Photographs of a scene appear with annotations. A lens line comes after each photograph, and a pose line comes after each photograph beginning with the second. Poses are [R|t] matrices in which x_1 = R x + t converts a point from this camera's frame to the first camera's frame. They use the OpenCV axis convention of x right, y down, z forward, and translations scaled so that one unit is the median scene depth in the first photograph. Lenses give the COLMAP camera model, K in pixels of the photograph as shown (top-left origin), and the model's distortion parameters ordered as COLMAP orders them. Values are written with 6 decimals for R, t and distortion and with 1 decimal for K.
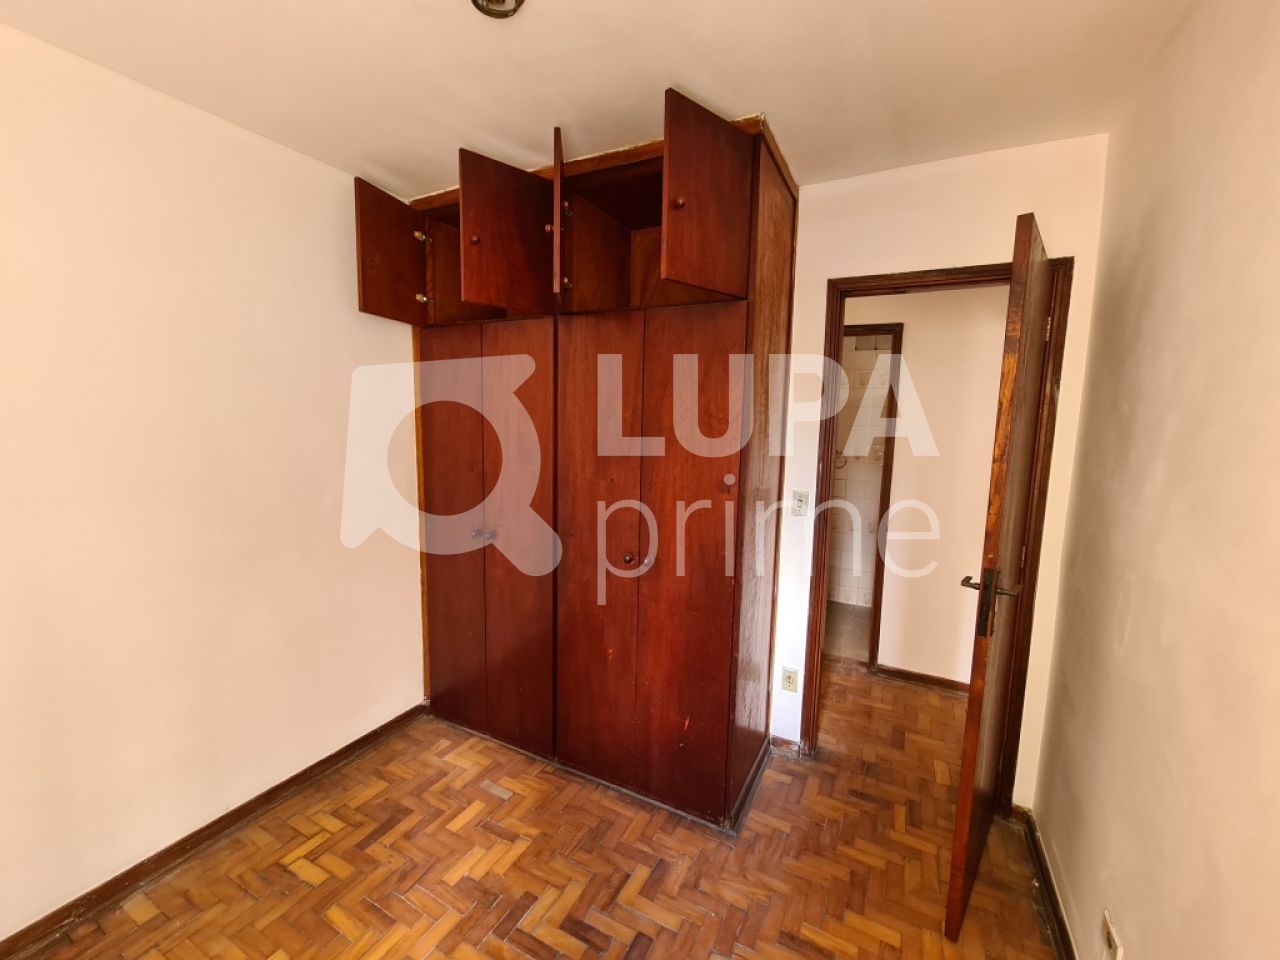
lens RADIAL K [[522.8, 0, 643.2], [0, 522.8, 483.2], [0, 0, 1]] dist [-0.003773, 0.000853]
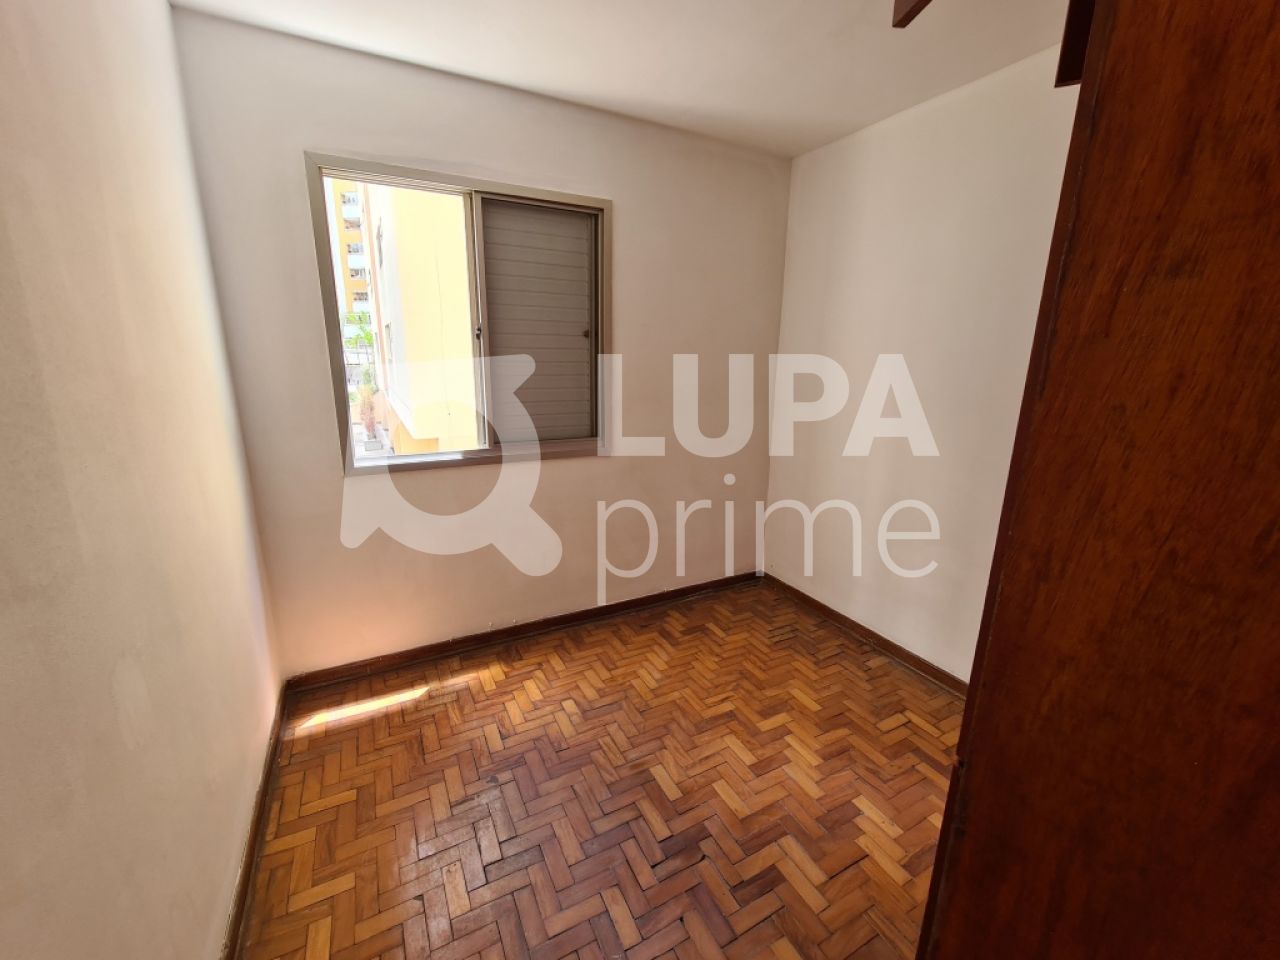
lens RADIAL K [[522.8, 0, 648.1], [0, 522.8, 489.7], [0, 0, 1]] dist [-0.003773, 0.000853]
pose [[-0.576038, 0.181268, -0.797071, 0.593685], [-0.101754, 0.951617, 0.289951, -0.080023], [0.811065, 0.248128, -0.529723, 1.085569]]
